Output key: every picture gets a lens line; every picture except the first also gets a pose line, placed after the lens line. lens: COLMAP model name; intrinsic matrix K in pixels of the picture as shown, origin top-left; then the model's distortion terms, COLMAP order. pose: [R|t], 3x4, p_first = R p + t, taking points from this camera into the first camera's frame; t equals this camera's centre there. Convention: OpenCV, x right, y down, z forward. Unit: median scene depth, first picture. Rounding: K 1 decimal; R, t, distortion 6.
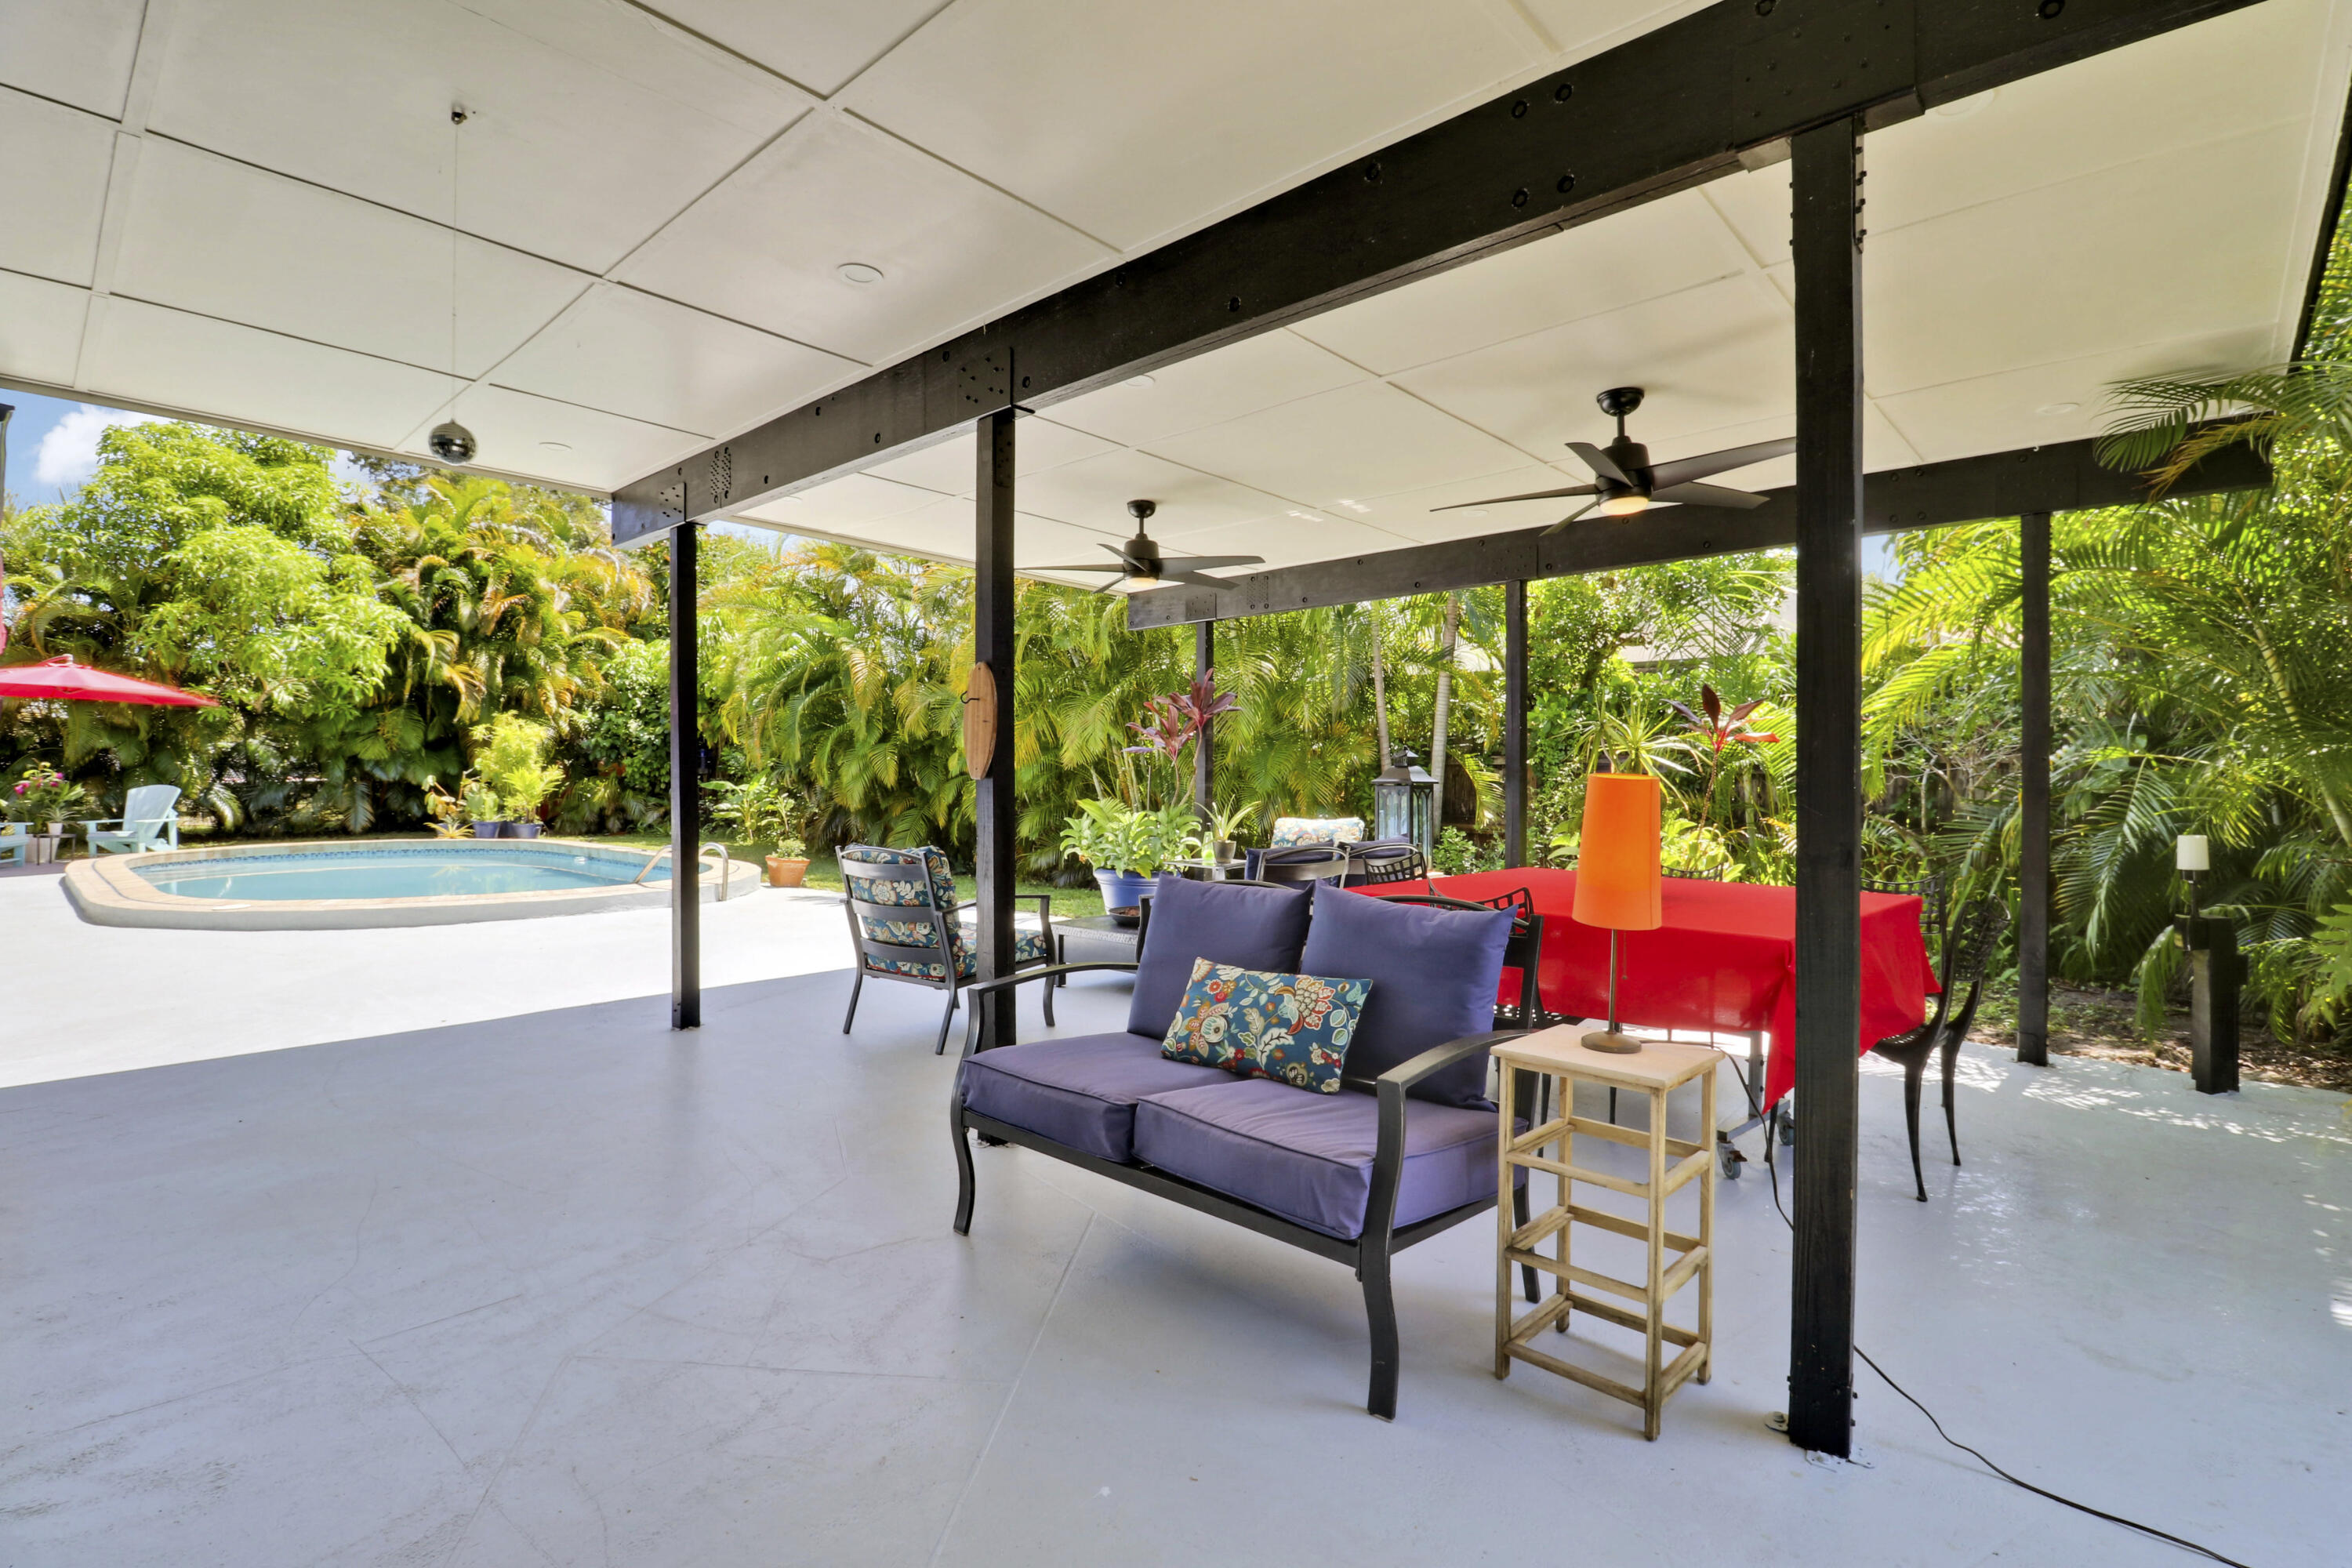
lens RADIAL K [[1115.7, 0, 1200.7], [0, 1115.7, 771.2], [0, 0, 1]] dist [-0.013256, -0.000238]
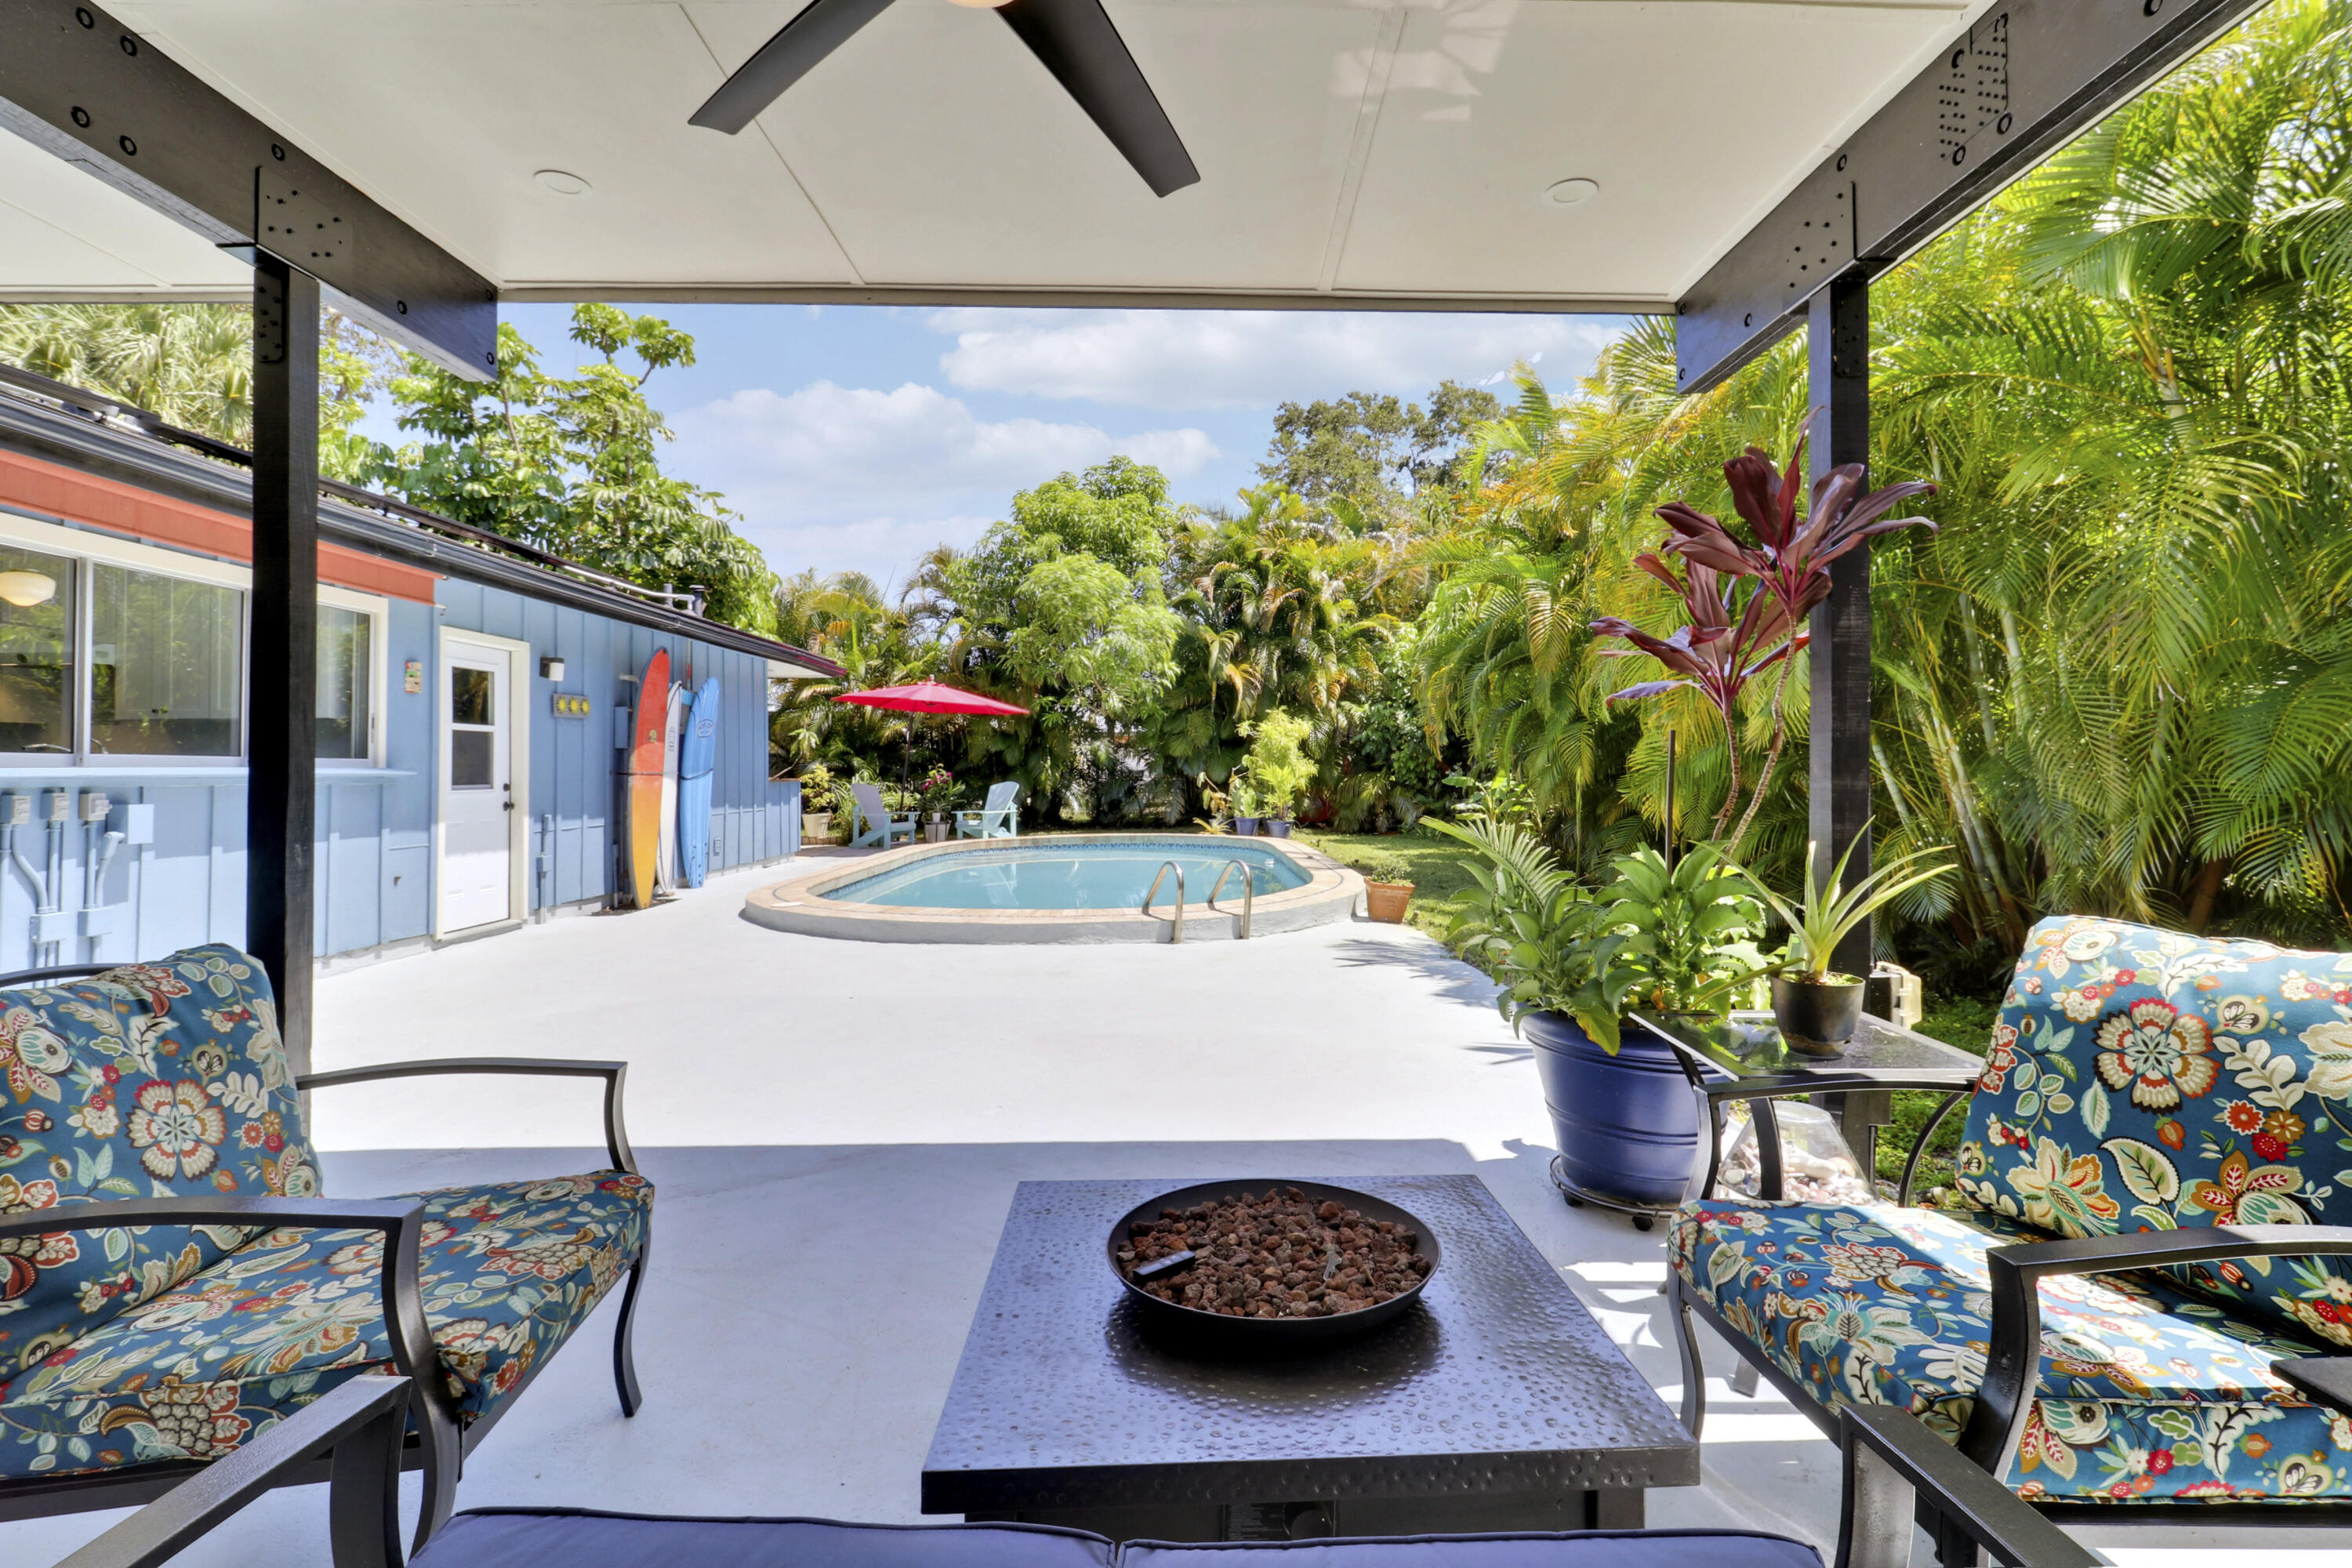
lens RADIAL K [[1115.7, 0, 1200.7], [0, 1115.7, 771.2], [0, 0, 1]] dist [-0.013256, -0.000238]
pose [[0.684687, -0.006870, -0.728804, 0.055209], [0.009492, 0.999955, -0.000508, 0.003274], [0.728775, -0.006570, 0.684722, 0.268950]]
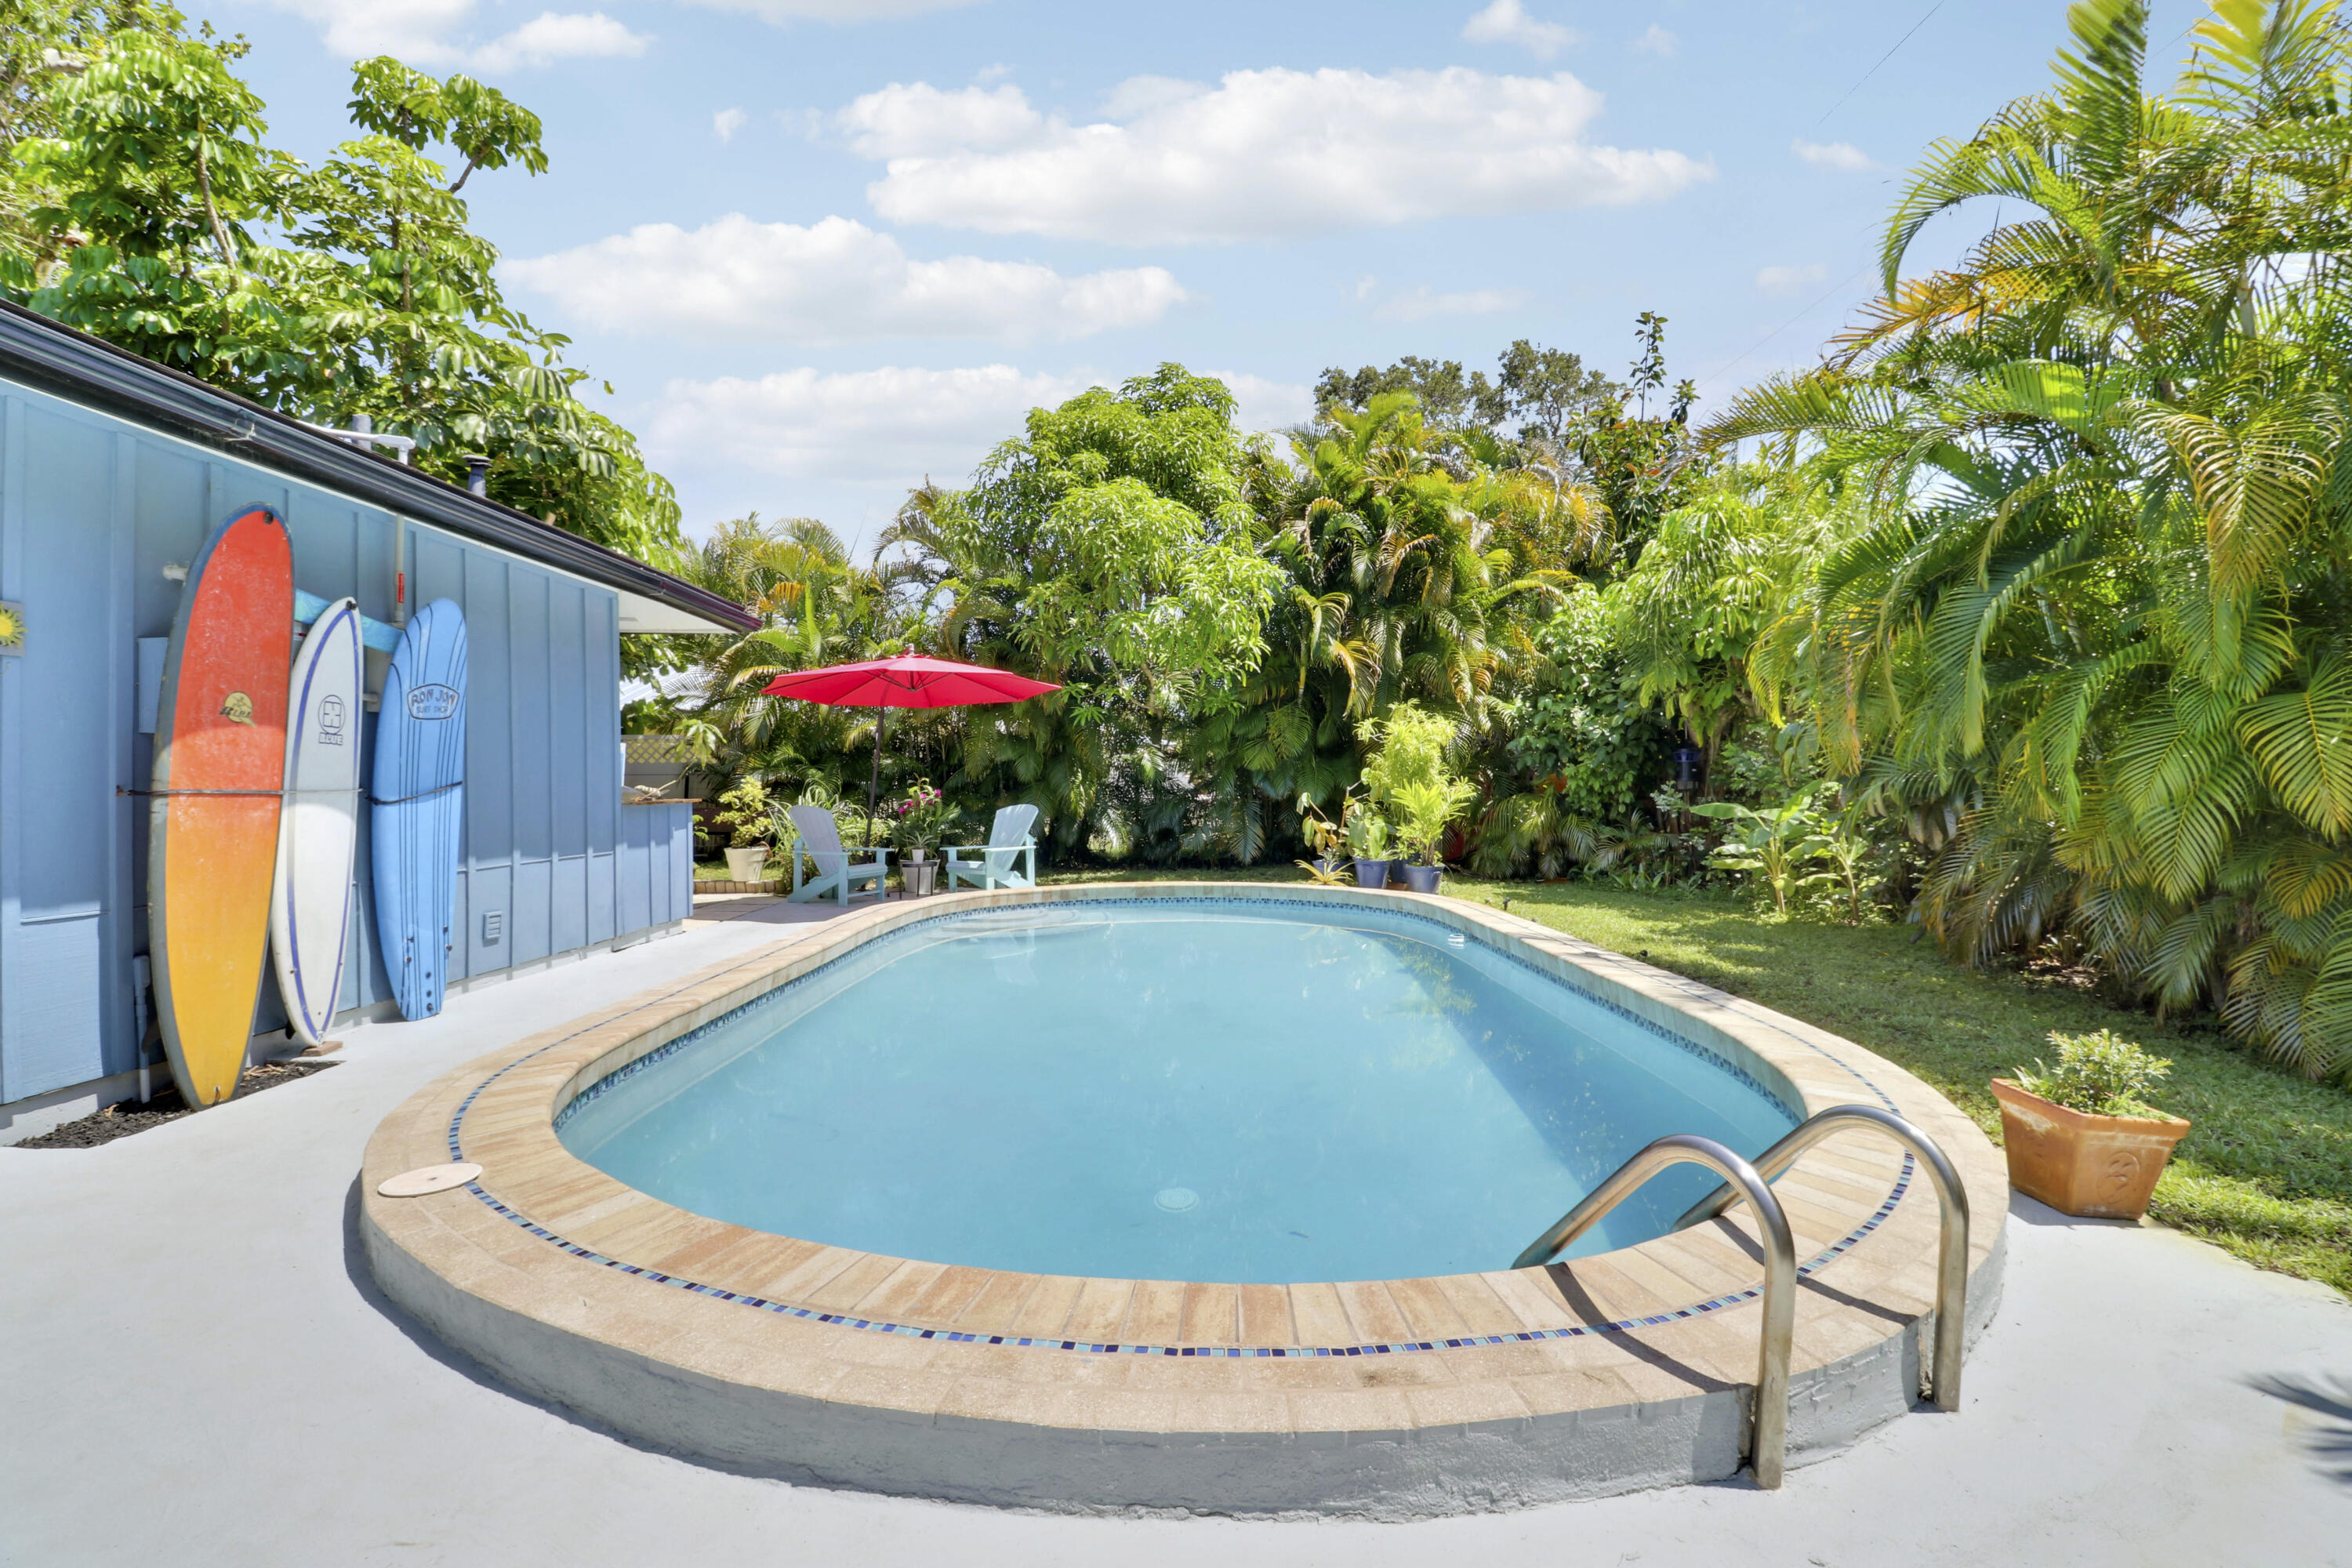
lens RADIAL K [[1099.7, 0, 1207.4], [0, 1099.7, 814.1], [0, 0, 1]] dist [-0.000996, -0.000407]
pose [[0.692500, 0.014777, -0.721266, -0.214508], [0.002743, 0.999729, 0.023115, 0.001160], [0.721412, -0.017986, 0.692272, 0.434673]]
